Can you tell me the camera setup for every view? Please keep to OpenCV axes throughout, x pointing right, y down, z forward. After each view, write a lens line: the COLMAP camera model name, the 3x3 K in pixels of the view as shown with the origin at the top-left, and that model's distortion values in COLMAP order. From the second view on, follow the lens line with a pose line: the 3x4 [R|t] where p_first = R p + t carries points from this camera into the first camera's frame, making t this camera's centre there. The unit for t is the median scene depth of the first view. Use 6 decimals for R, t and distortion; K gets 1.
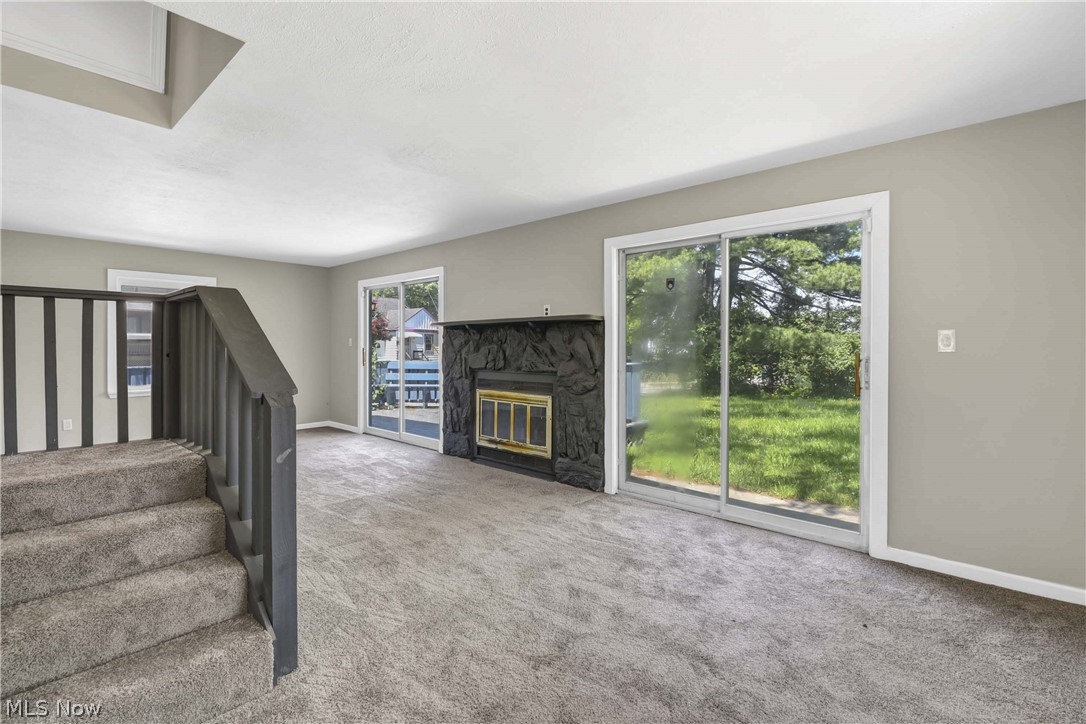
lens RADIAL K [[478.1, 0, 556.5], [0, 478.1, 352.7], [0, 0, 1]] dist [-0.011384, -0.002958]
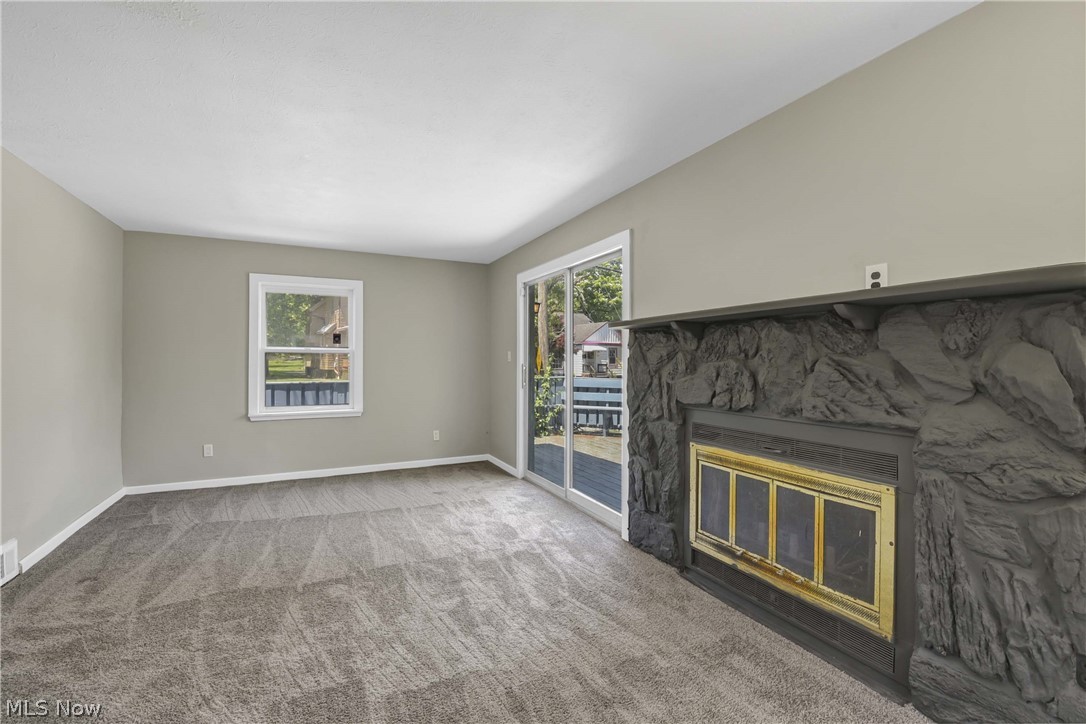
lens RADIAL K [[478.1, 0, 559.1], [0, 478.1, 351.9], [0, 0, 1]] dist [-0.011384, -0.002958]
pose [[0.931043, -0.008624, -0.364807, -0.116650], [-0.002189, 0.999571, -0.029219, -0.010148], [0.364903, 0.028003, 0.930625, 0.478312]]
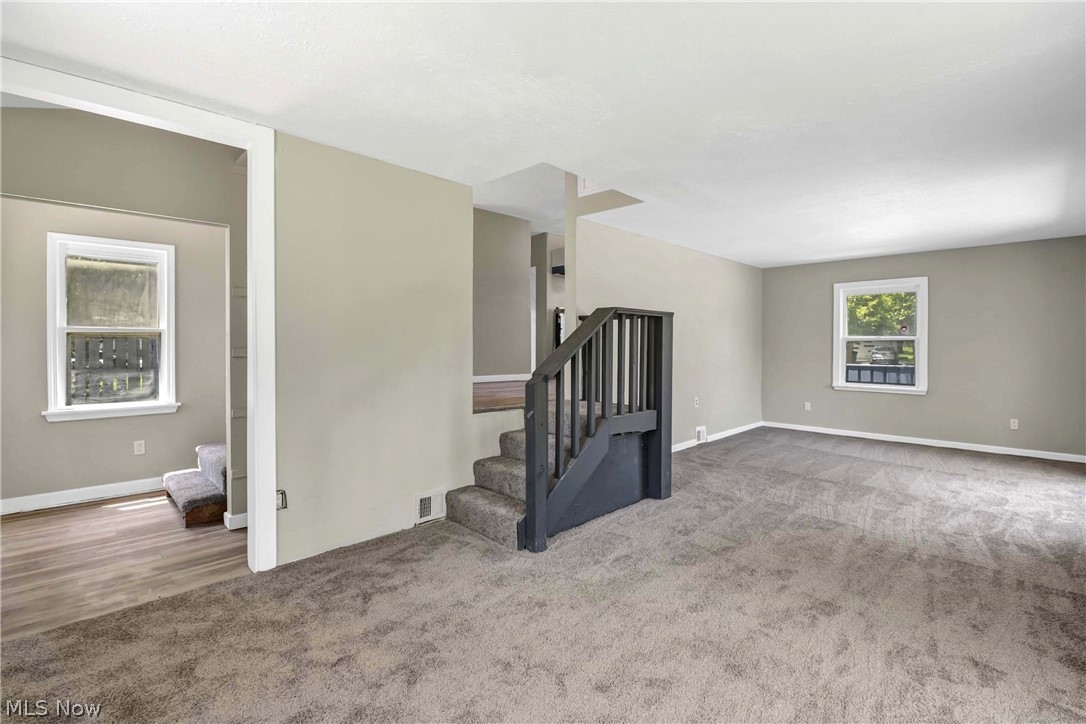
lens RADIAL K [[478.1, 0, 559.1], [0, 478.1, 347.9], [0, 0, 1]] dist [-0.011384, -0.002958]
pose [[-0.051534, -0.001687, -0.998670, 0.381575], [-0.017171, 0.999852, -0.000803, -0.001332], [0.998524, 0.017107, -0.051556, 0.436115]]
